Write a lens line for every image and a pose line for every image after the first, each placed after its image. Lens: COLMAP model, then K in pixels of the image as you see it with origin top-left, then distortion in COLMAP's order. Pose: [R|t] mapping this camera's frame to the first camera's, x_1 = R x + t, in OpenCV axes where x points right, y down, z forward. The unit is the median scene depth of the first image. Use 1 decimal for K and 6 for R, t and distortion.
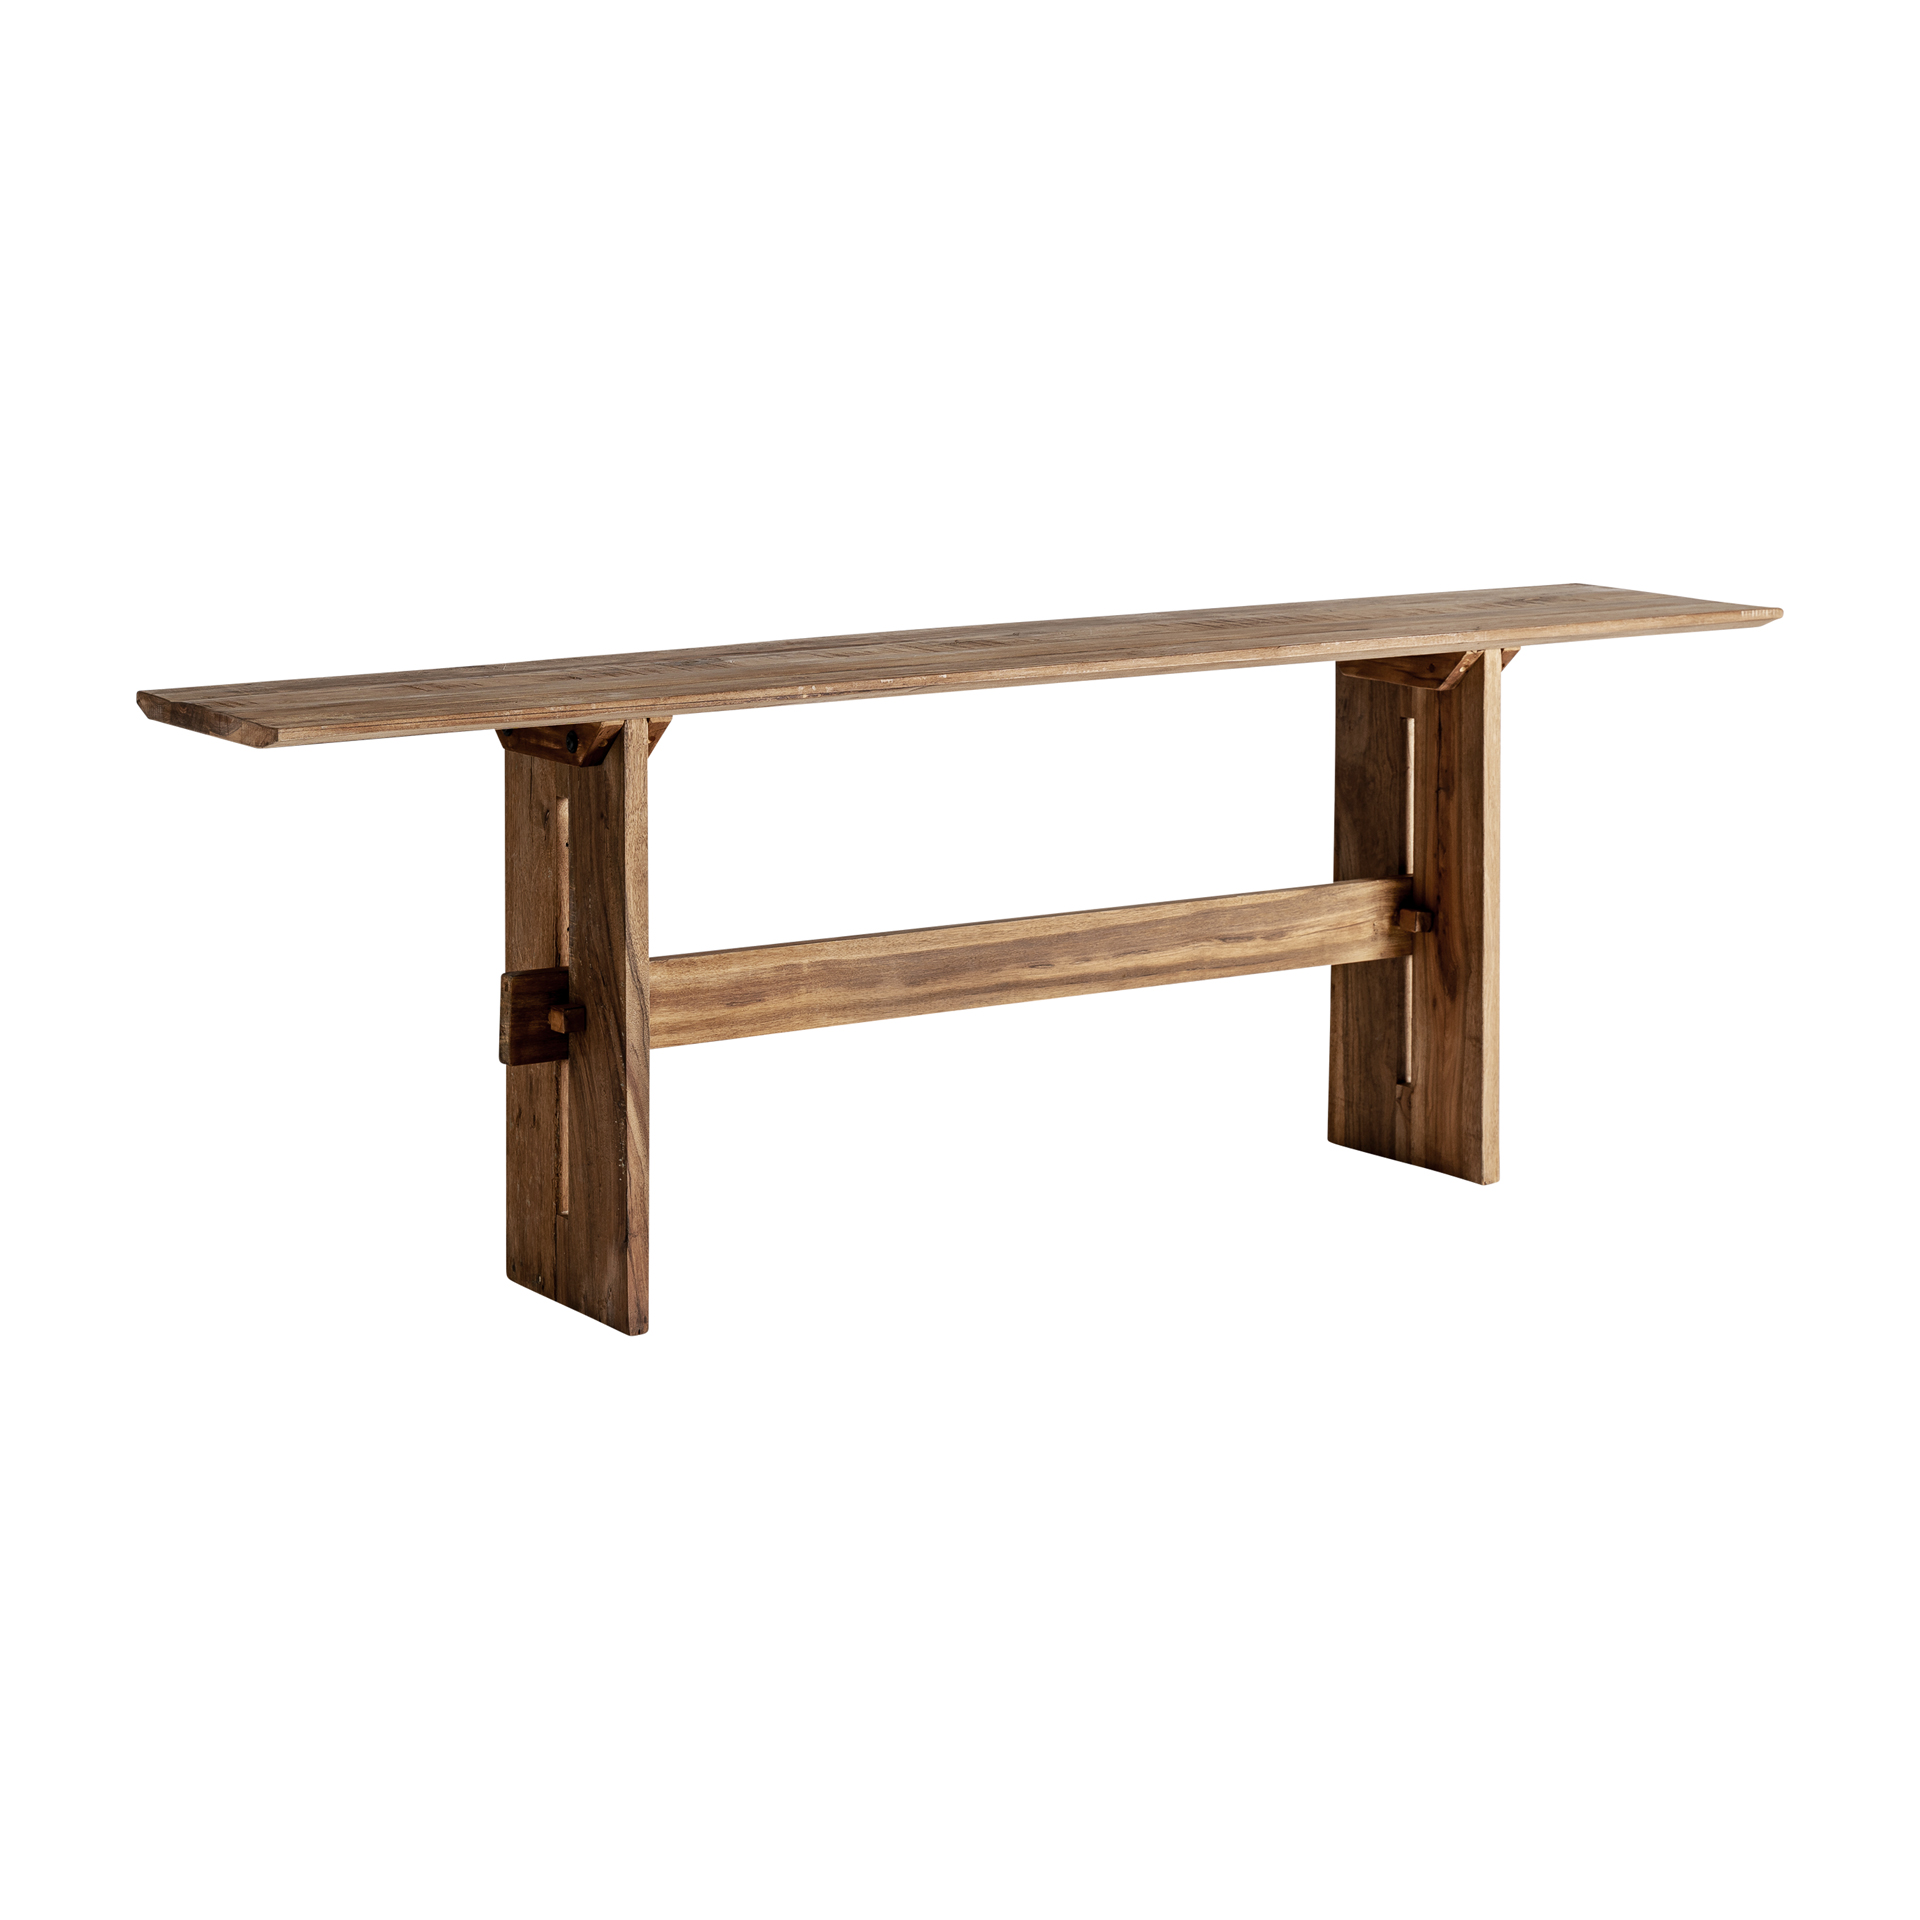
lens RADIAL K [[5288.8, 0, 958.9], [0, 5288.8, 958.9], [0, 0, 1]] dist [0.090450, 0.000000]
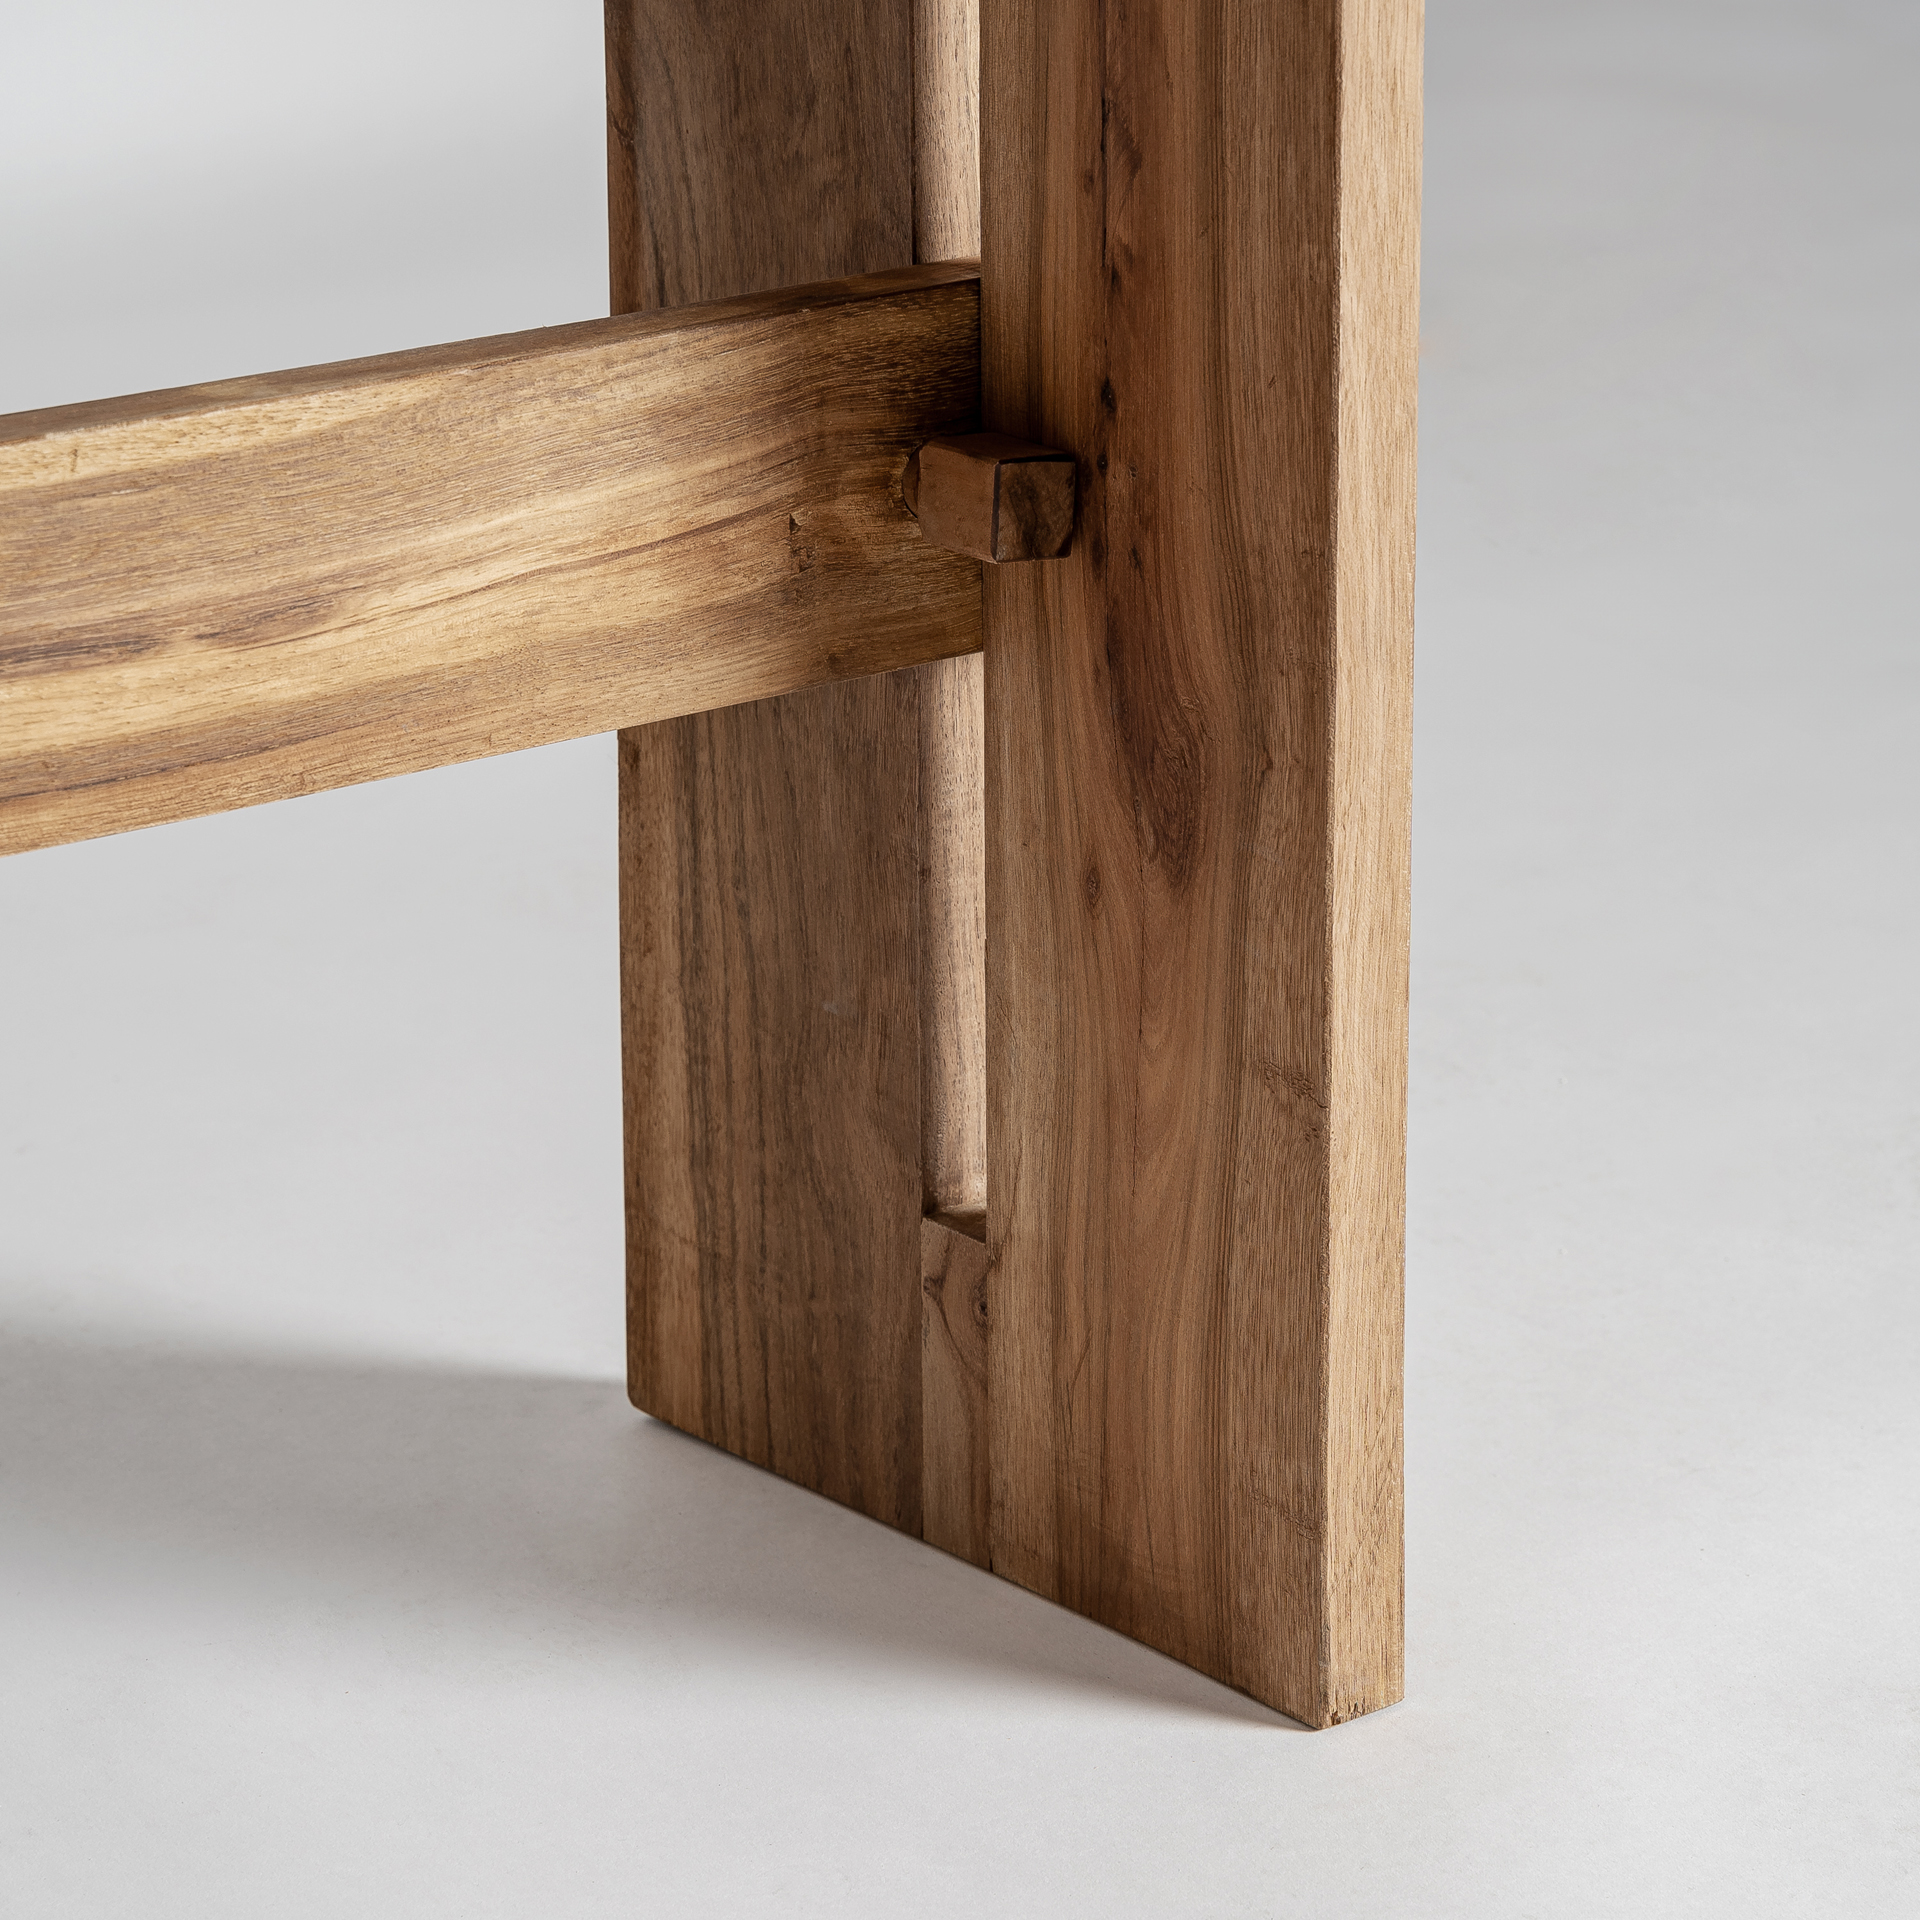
lens RADIAL K [[6404.1, 0, 957.9], [0, 6404.1, 965.3], [0, 0, 1]] dist [0.313561, 0.000000]
pose [[0.997534, -0.024122, 0.065909, 0.068074], [0.013371, 0.987200, 0.158924, -0.028817], [-0.068898, -0.157651, 0.985088, 0.753200]]
